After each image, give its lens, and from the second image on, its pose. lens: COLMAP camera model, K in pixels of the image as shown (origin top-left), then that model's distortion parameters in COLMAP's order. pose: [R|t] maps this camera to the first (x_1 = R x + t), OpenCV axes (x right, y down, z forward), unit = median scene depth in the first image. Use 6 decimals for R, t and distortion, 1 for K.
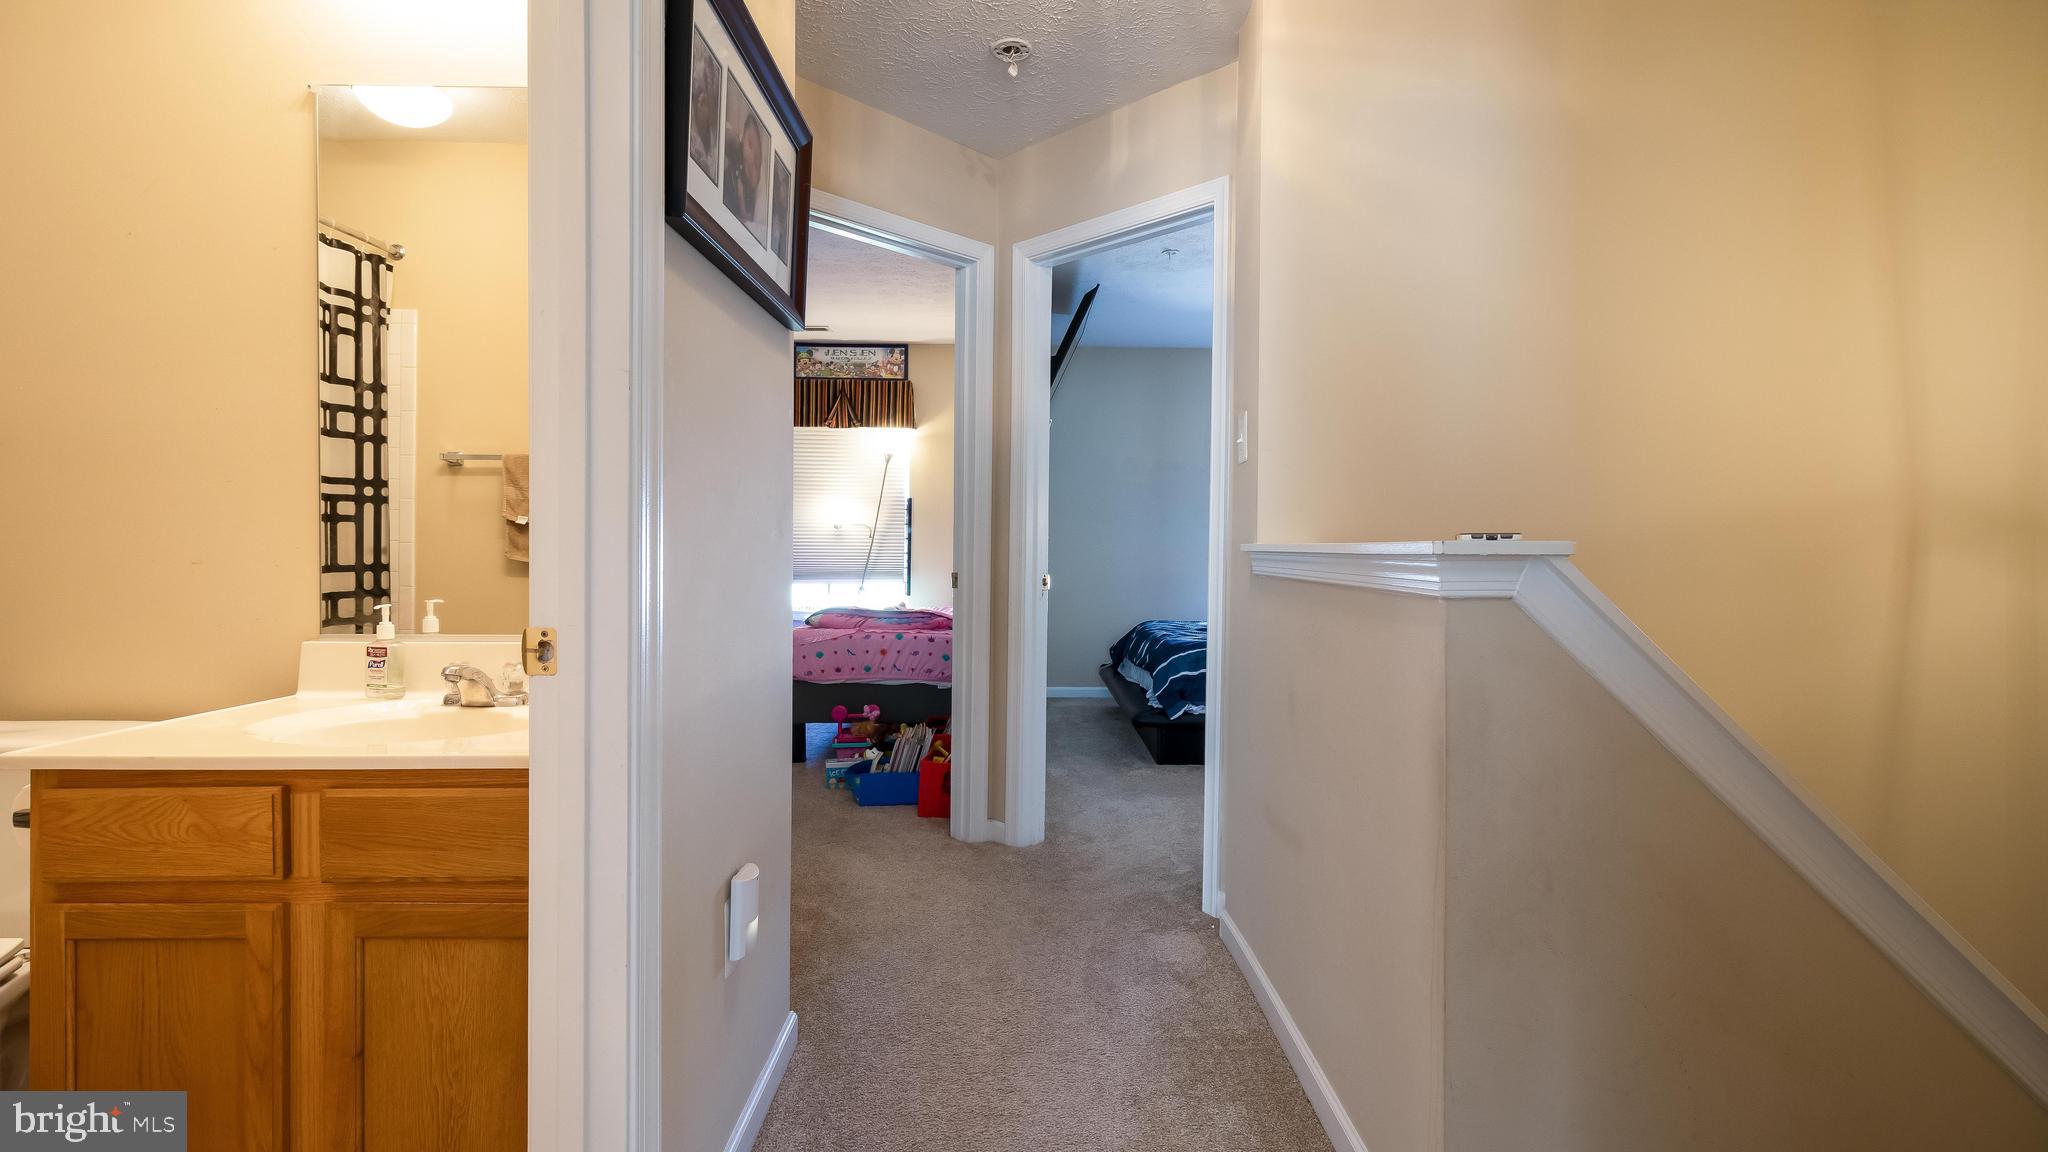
lens RADIAL K [[930.0, 0, 1028.6], [0, 930.0, 562.9], [0, 0, 1]] dist [0.000597, 0.000292]
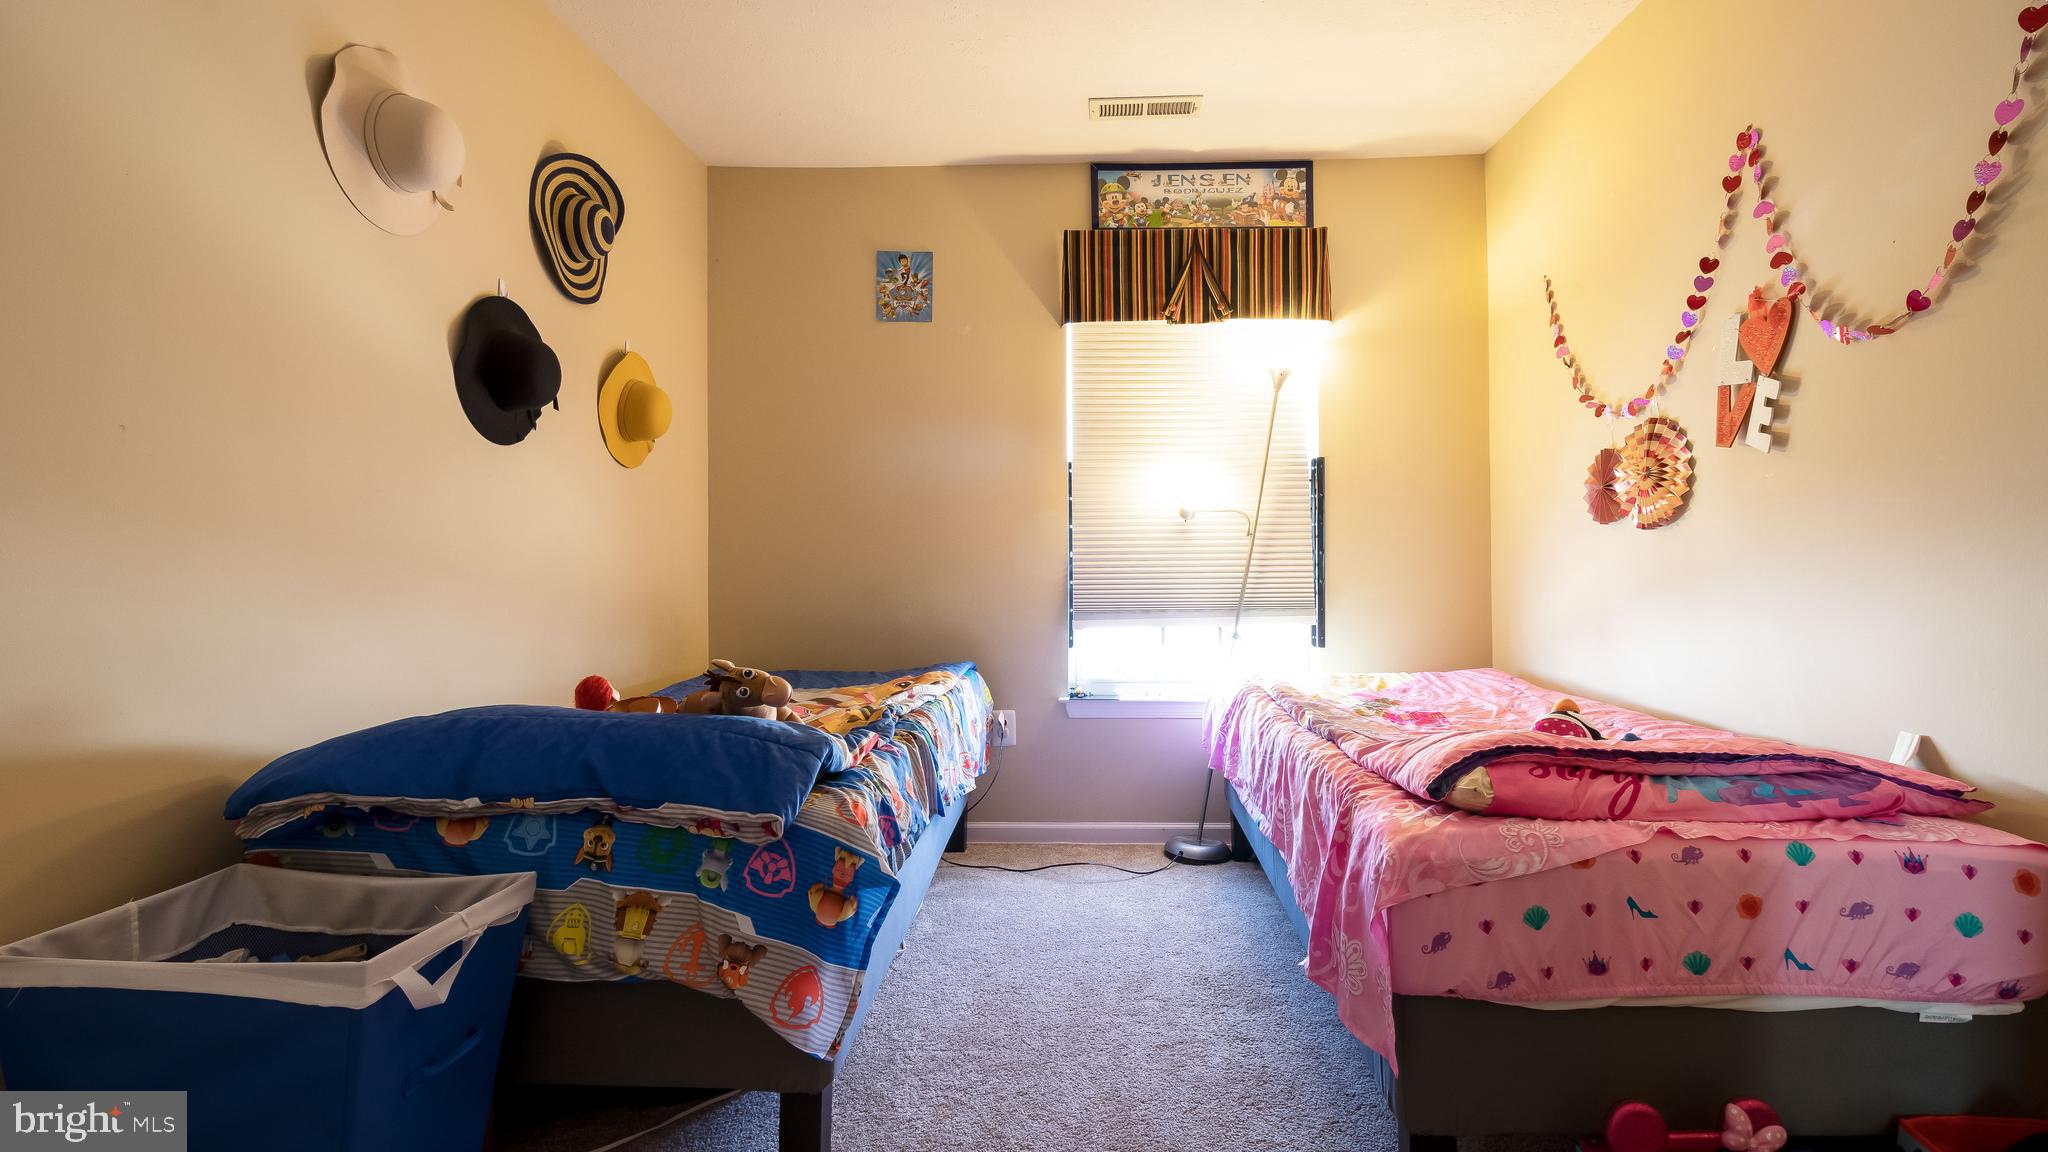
lens RADIAL K [[950.8, 0, 1060.0], [0, 950.8, 542.5], [0, 0, 1]] dist [0.001277, 0.000581]
pose [[0.998961, -0.017097, -0.042246, -0.251744], [0.016023, 0.999543, -0.025641, -0.011760], [0.042665, 0.024937, 0.998778, 0.472800]]
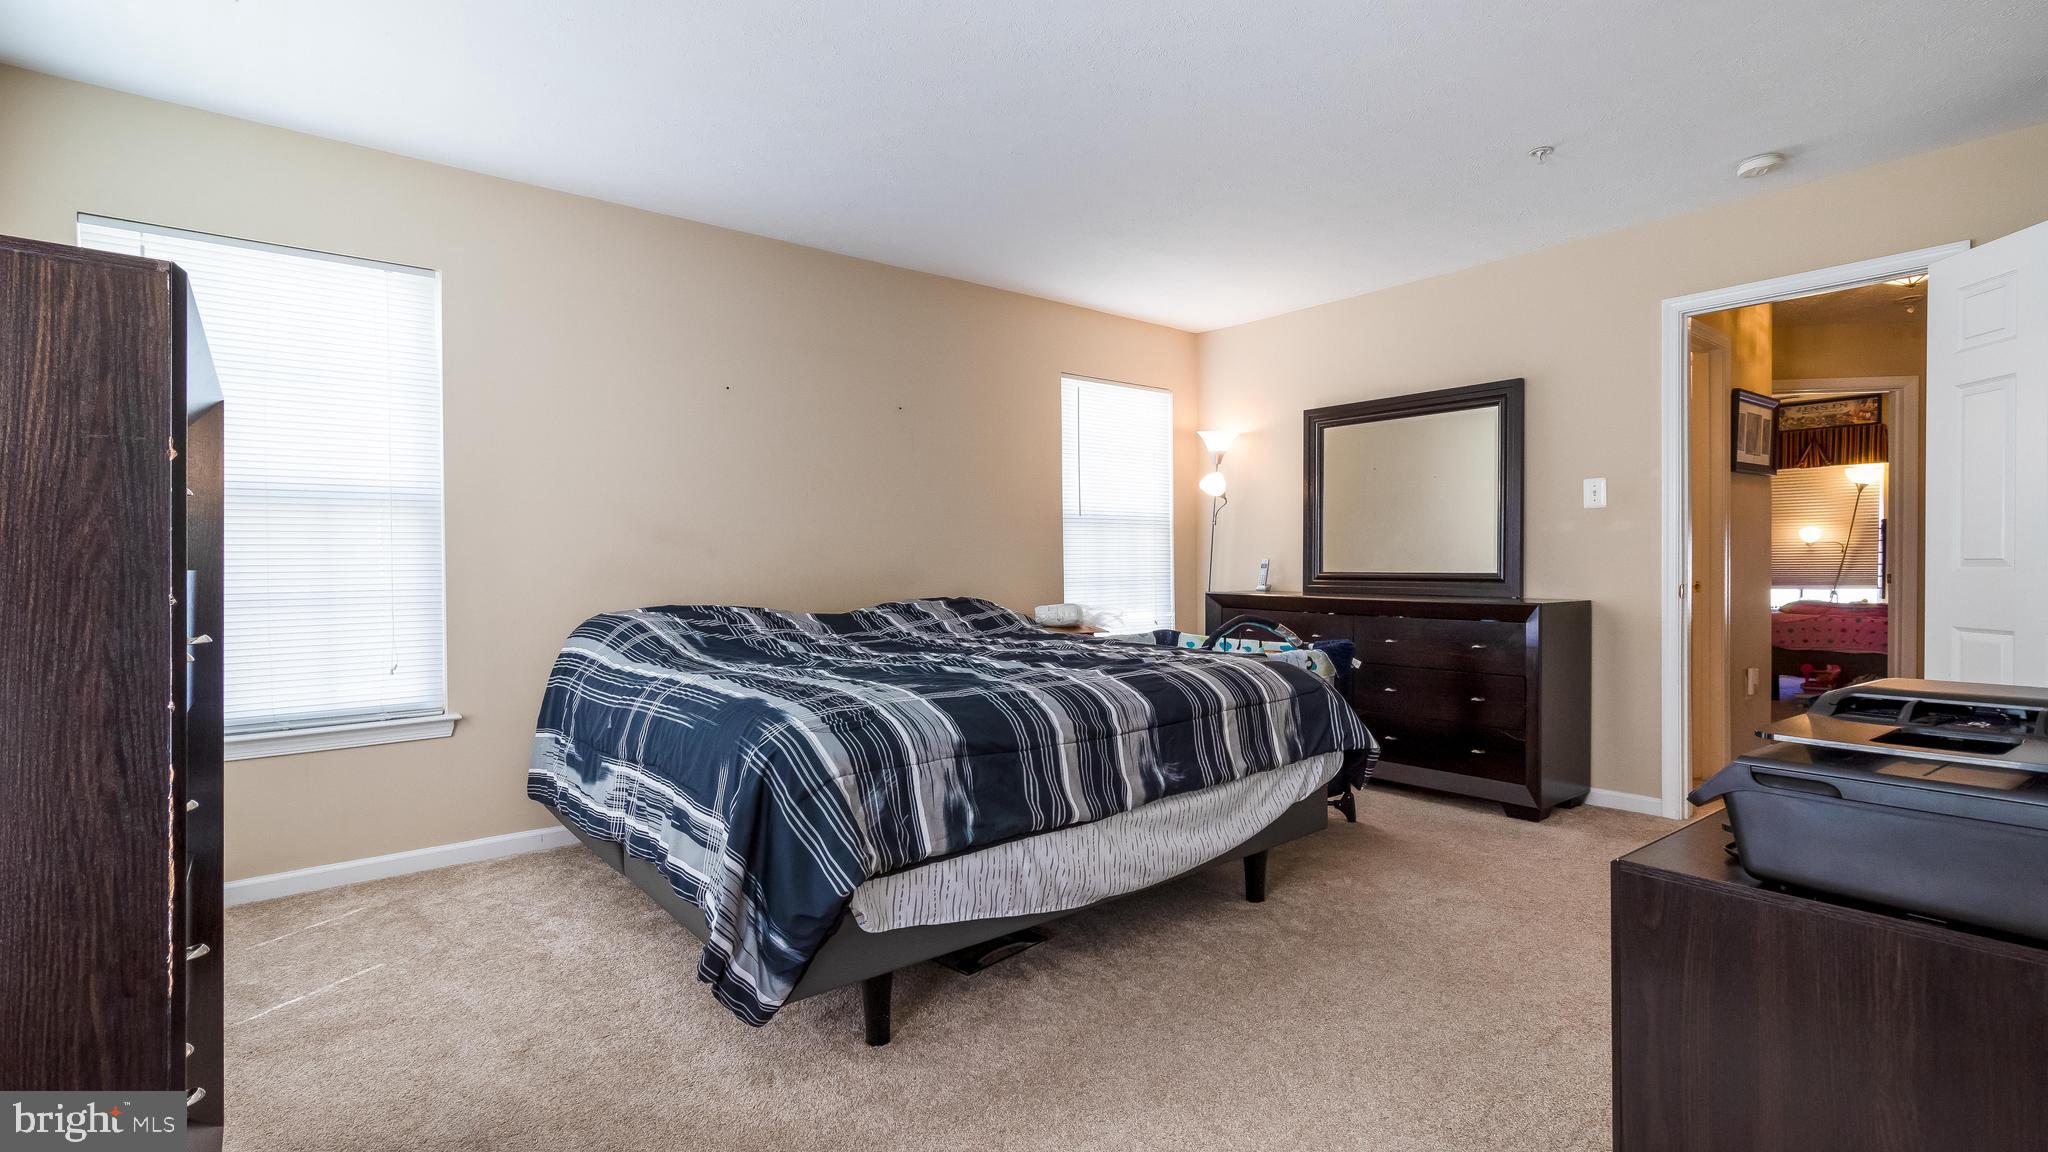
lens RADIAL K [[948.5, 0, 1024.0], [0, 948.5, 576.0], [0, 0, 1]] dist [-0.001689, -0.000268]
pose [[0.614385, -0.004155, -0.788996, 0.160222], [-0.000646, 0.999983, -0.005769, 0.013105], [0.789006, 0.004054, 0.614372, -0.660405]]
